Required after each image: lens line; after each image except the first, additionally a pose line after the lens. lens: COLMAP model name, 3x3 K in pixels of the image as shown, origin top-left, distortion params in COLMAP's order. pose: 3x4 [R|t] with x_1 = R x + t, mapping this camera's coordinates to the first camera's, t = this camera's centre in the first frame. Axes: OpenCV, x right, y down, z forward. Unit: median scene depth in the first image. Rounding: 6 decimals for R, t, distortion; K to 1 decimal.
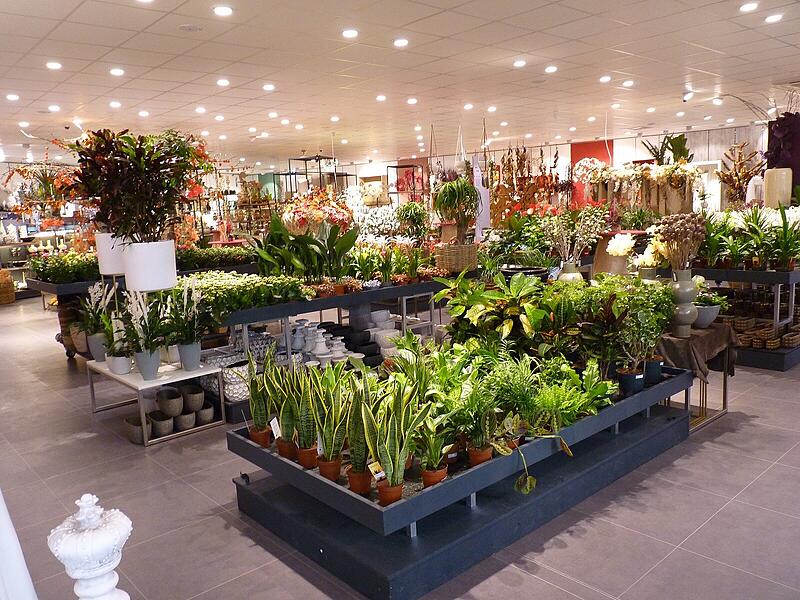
lens RADIAL K [[638.1, 0, 399.7], [0, 638.1, 299.9], [0, 0, 1]] dist [-0.012992, 0.003275]
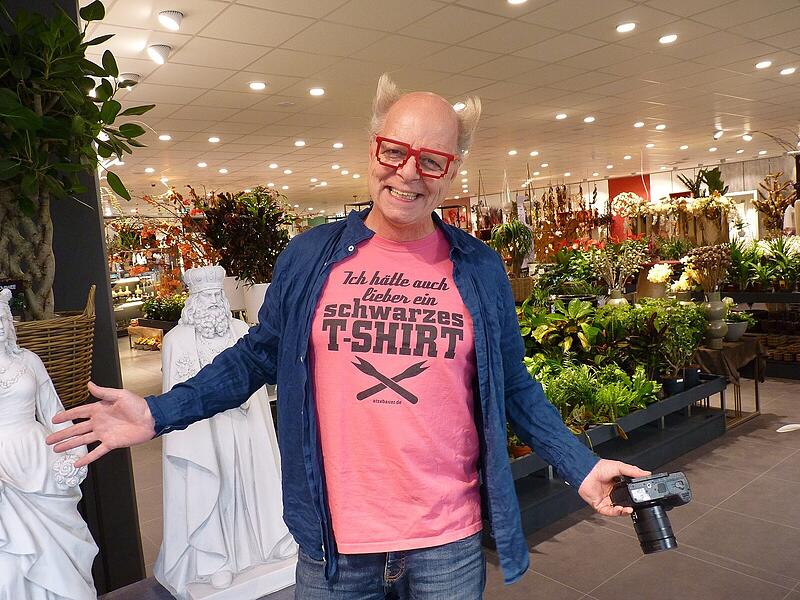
lens RADIAL K [[638.1, 0, 399.5], [0, 638.1, 299.8], [0, 0, 1]] dist [-0.012992, 0.003275]
pose [[0.997837, -0.027894, -0.059521, -0.051045], [0.024355, 0.997938, -0.059377, 0.016155], [0.061054, 0.057799, 0.996460, -0.158641]]
